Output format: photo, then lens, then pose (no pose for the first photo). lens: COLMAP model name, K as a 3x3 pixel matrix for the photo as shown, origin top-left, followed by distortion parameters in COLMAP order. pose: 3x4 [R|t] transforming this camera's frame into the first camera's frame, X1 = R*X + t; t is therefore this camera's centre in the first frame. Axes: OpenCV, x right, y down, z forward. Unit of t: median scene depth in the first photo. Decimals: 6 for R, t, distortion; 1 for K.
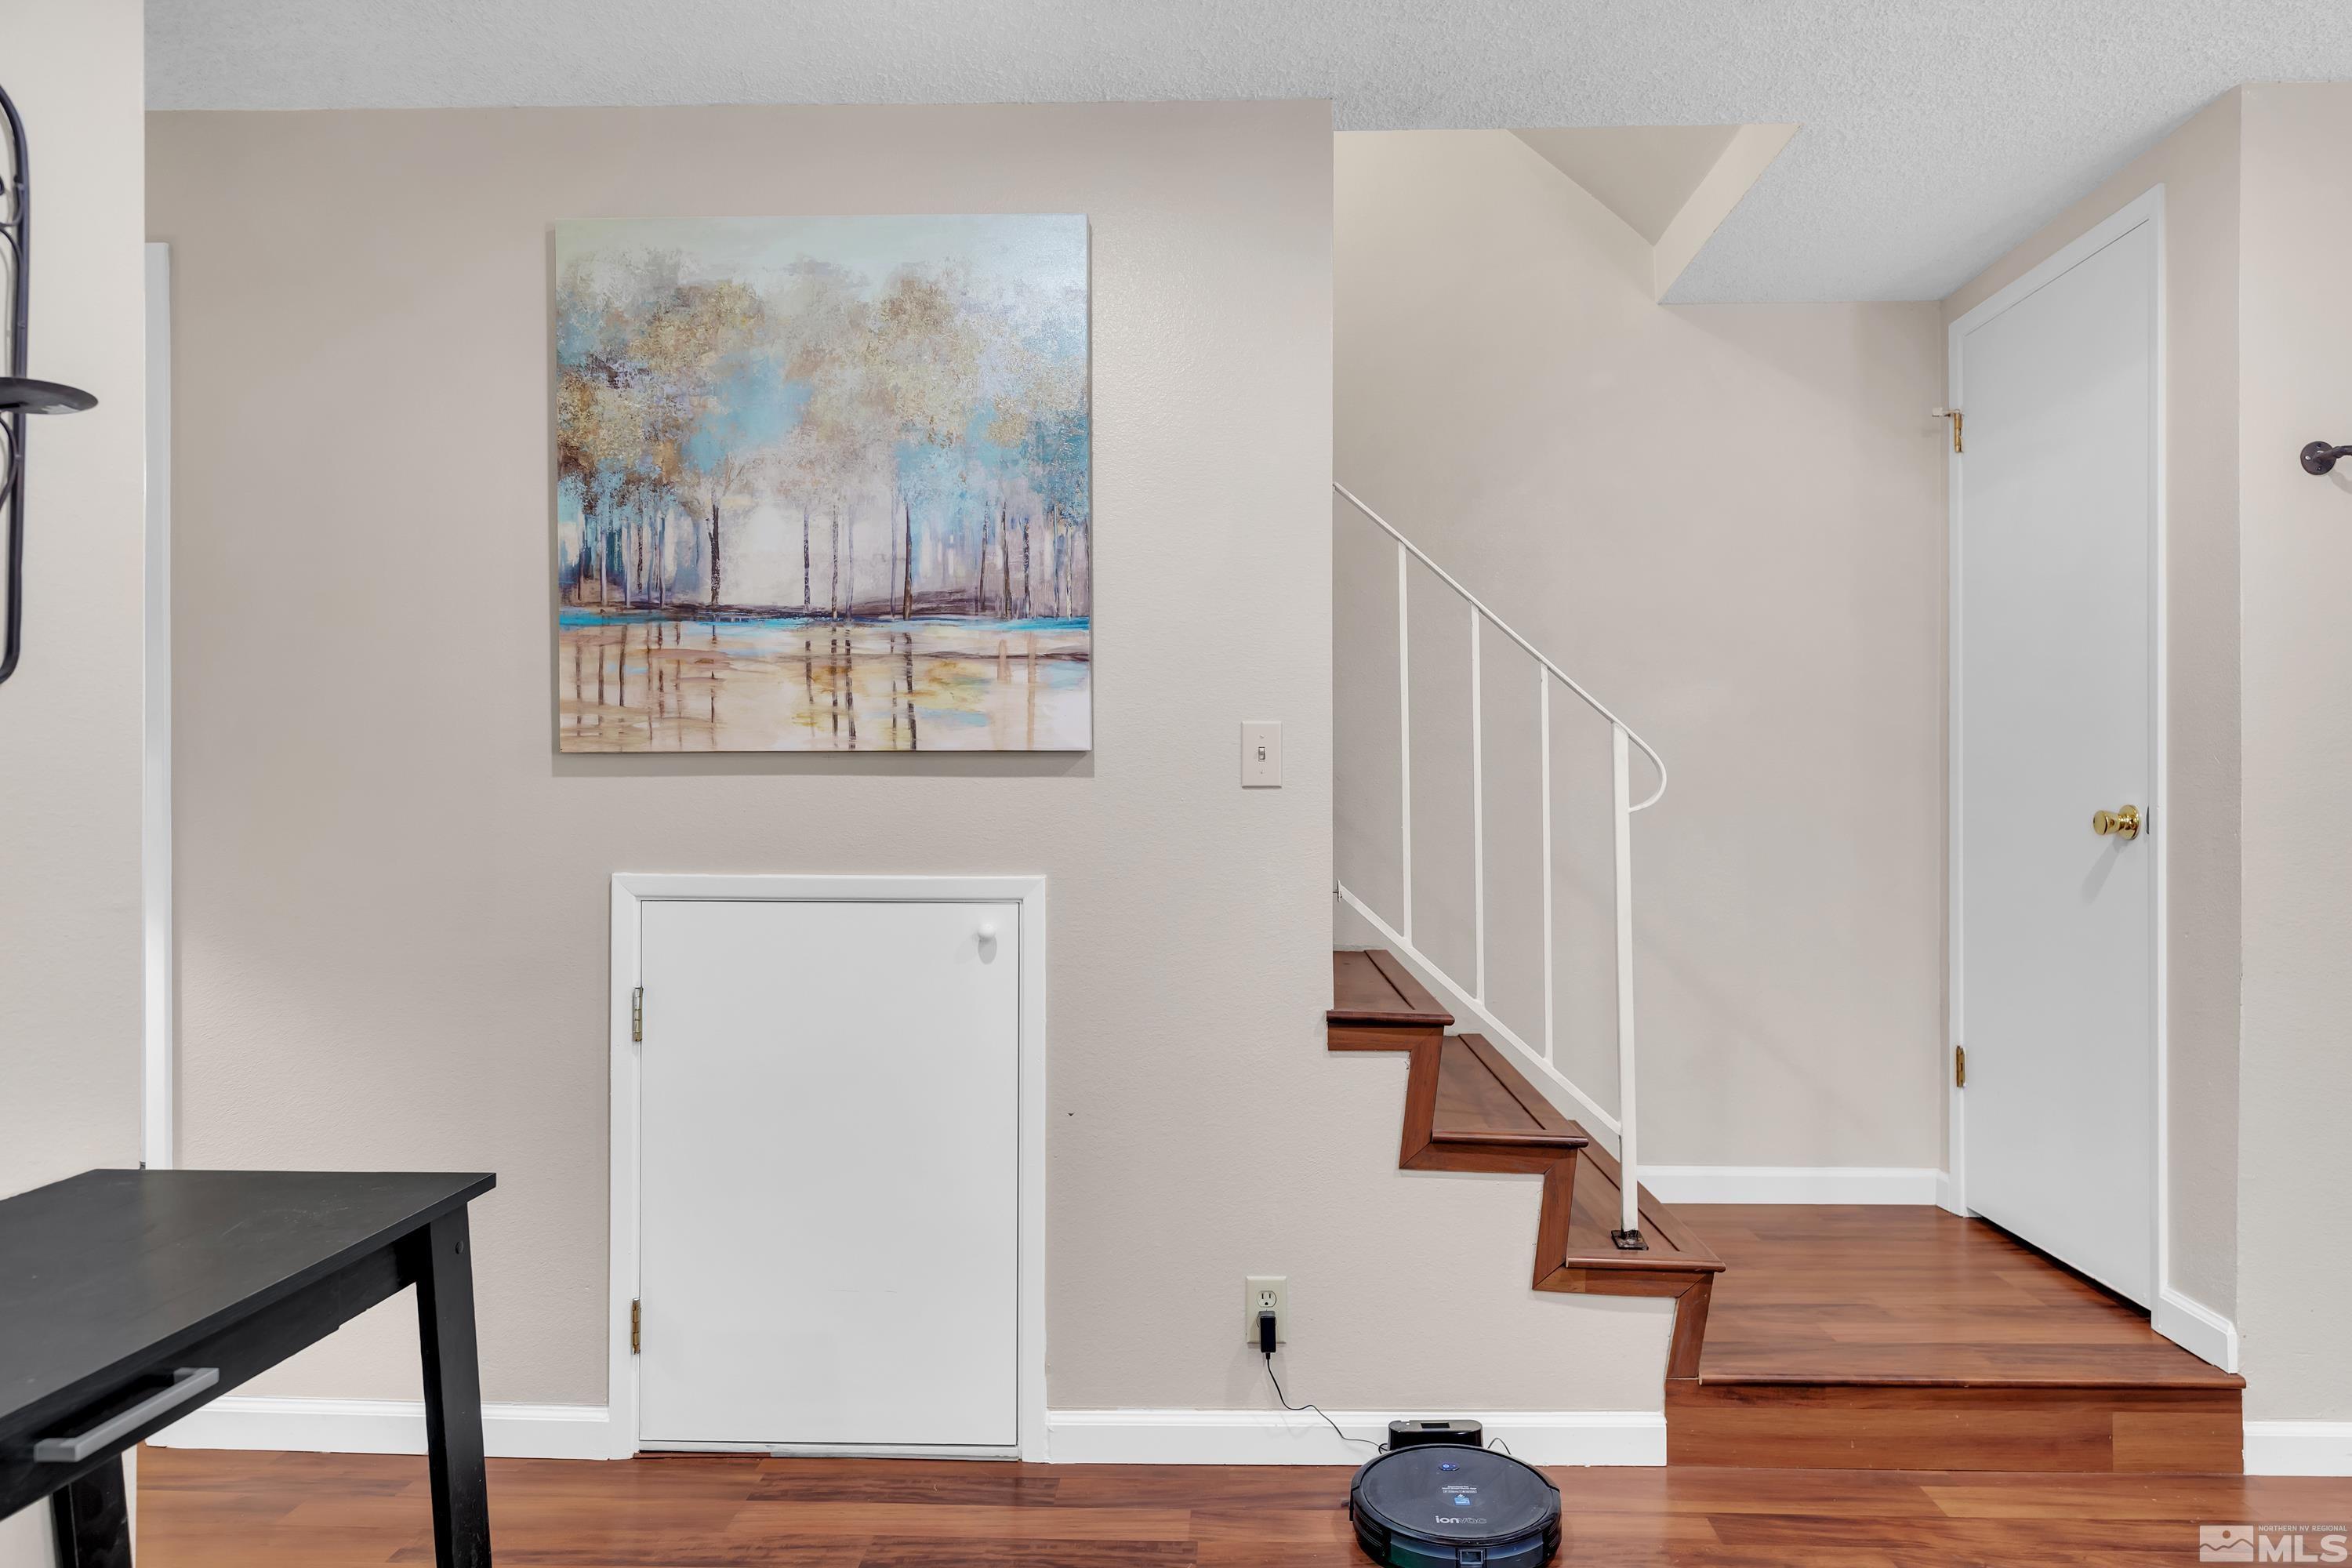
lens RADIAL K [[1324.2, 0, 1330.6], [0, 1324.2, 802.4], [0, 0, 1]] dist [0.003088, 0.000629]
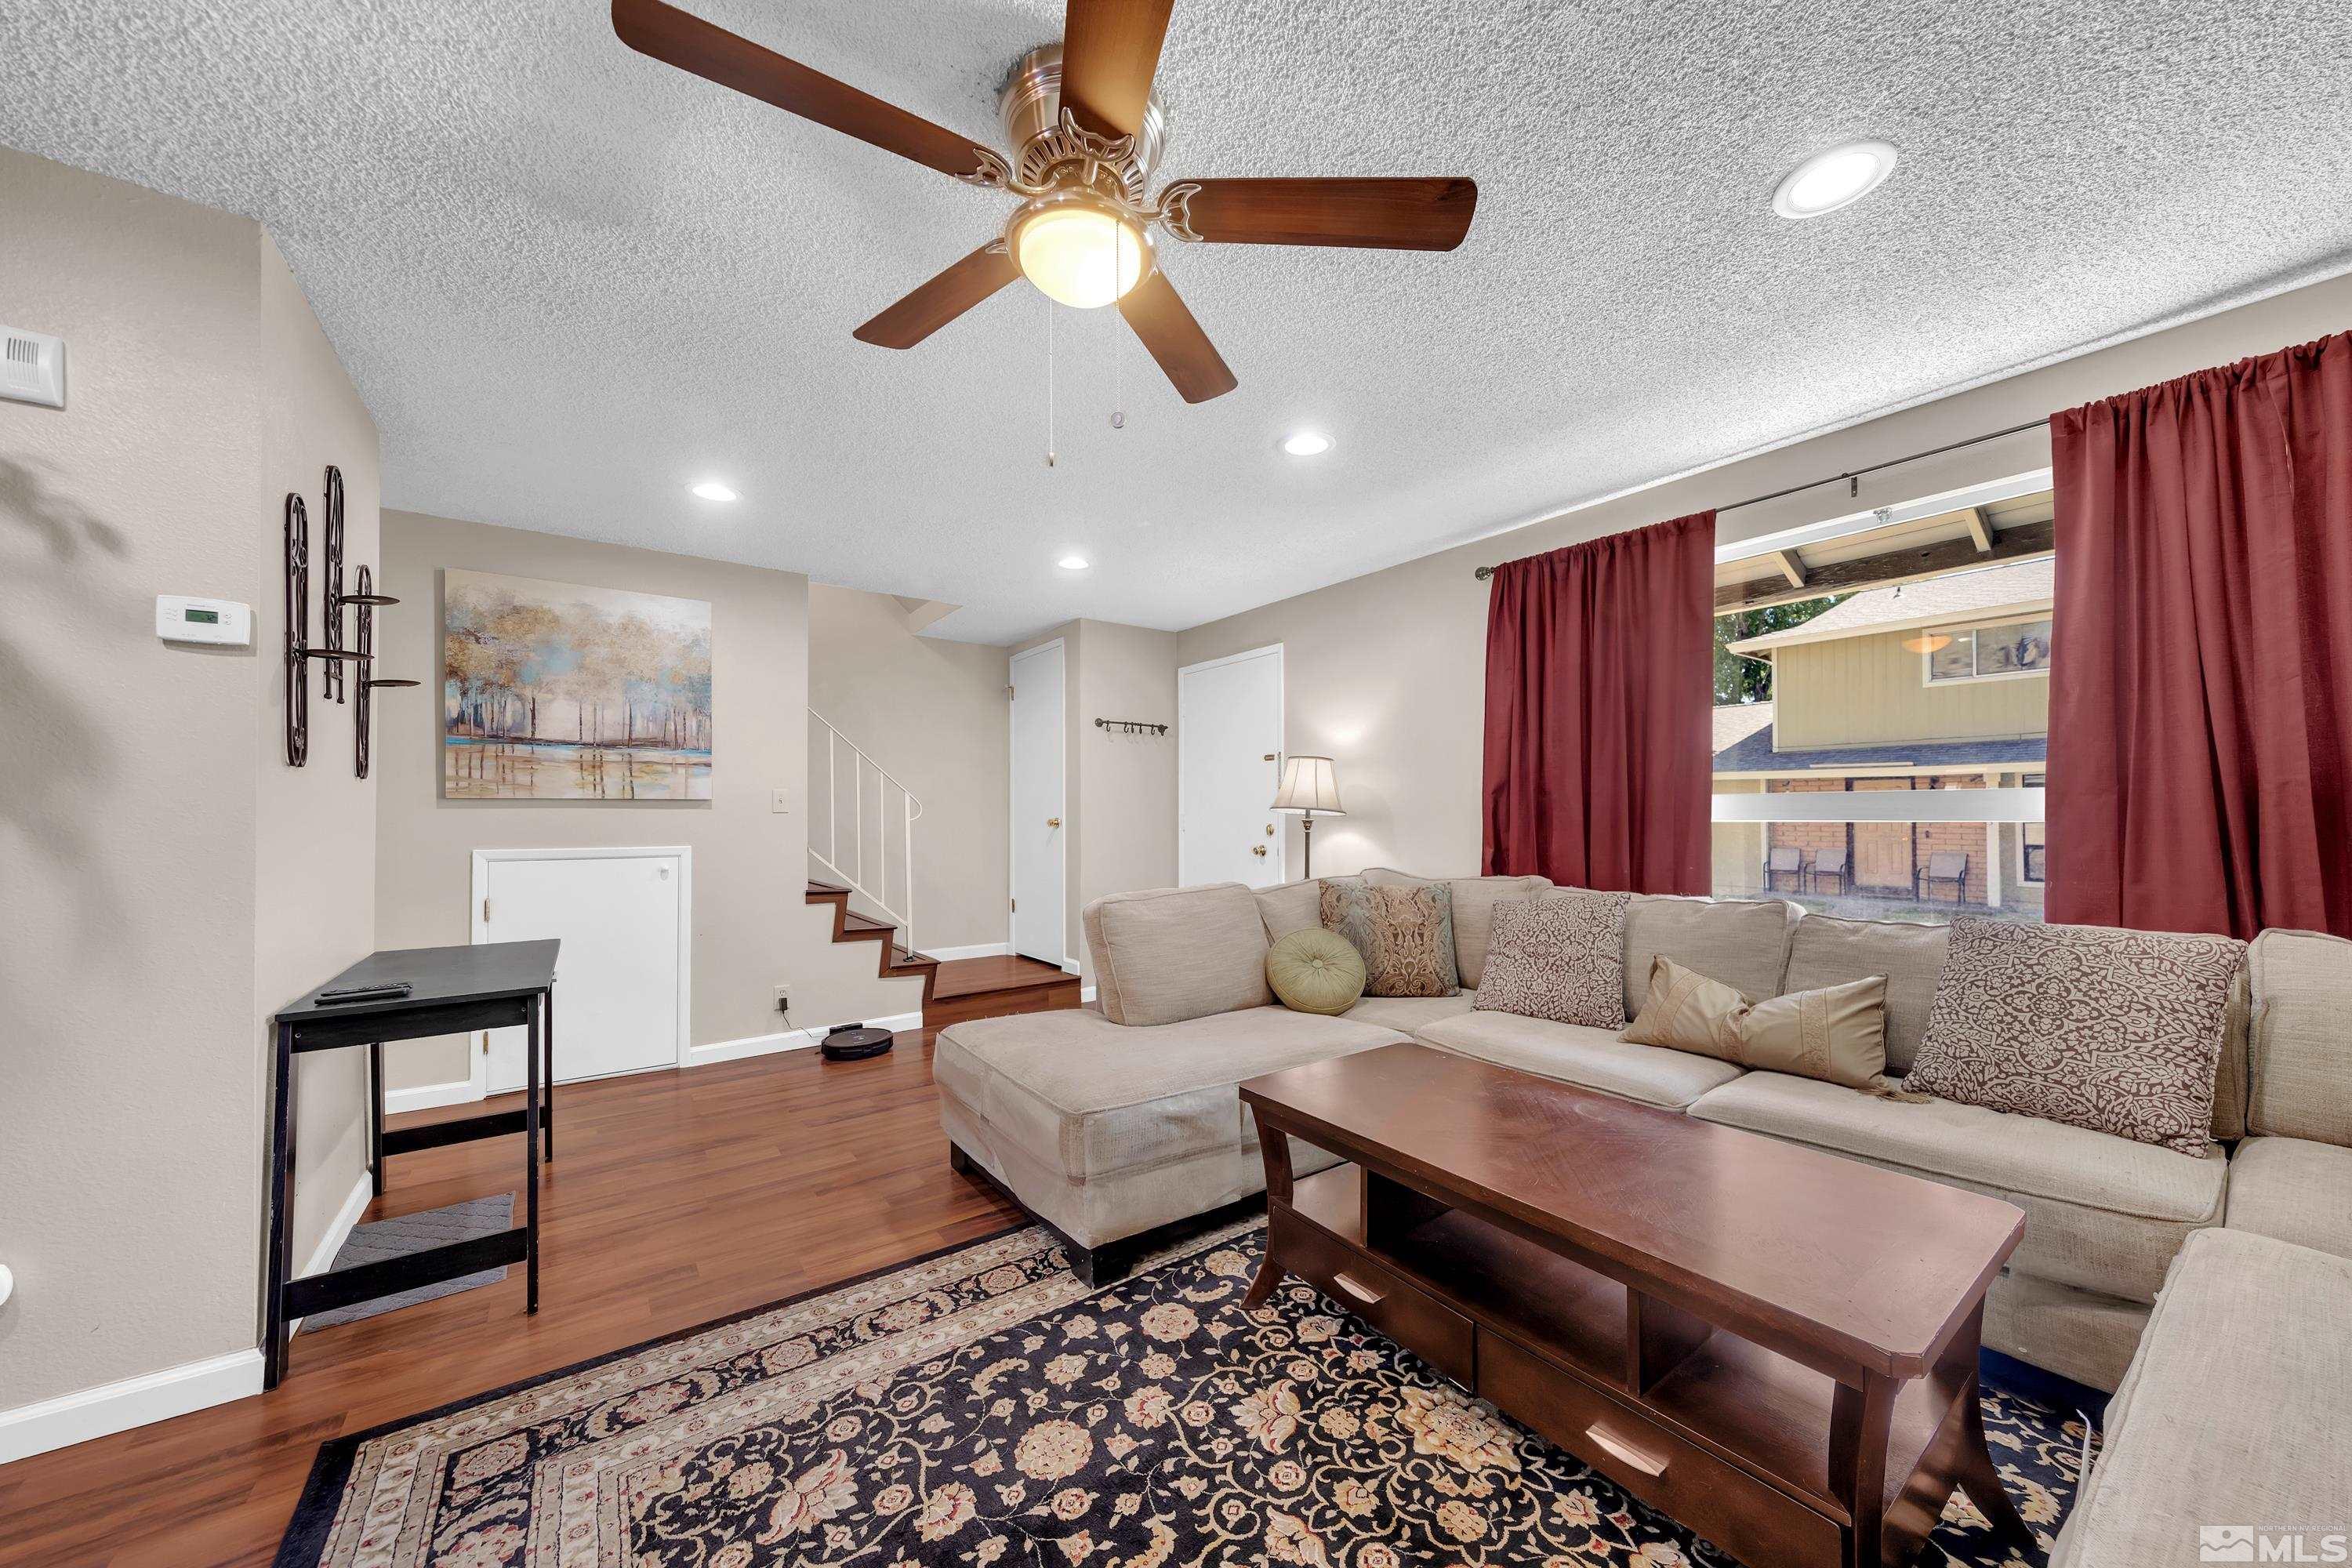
lens RADIAL K [[1037.5, 0, 1197.6], [0, 1037.5, 786.8], [0, 0, 1]] dist [0.002998, 0.000417]
pose [[0.836248, 0.011464, 0.548232, -0.499131], [0.006151, 0.999522, -0.030284, 0.005463], [-0.548317, 0.028697, 0.835778, -1.283983]]
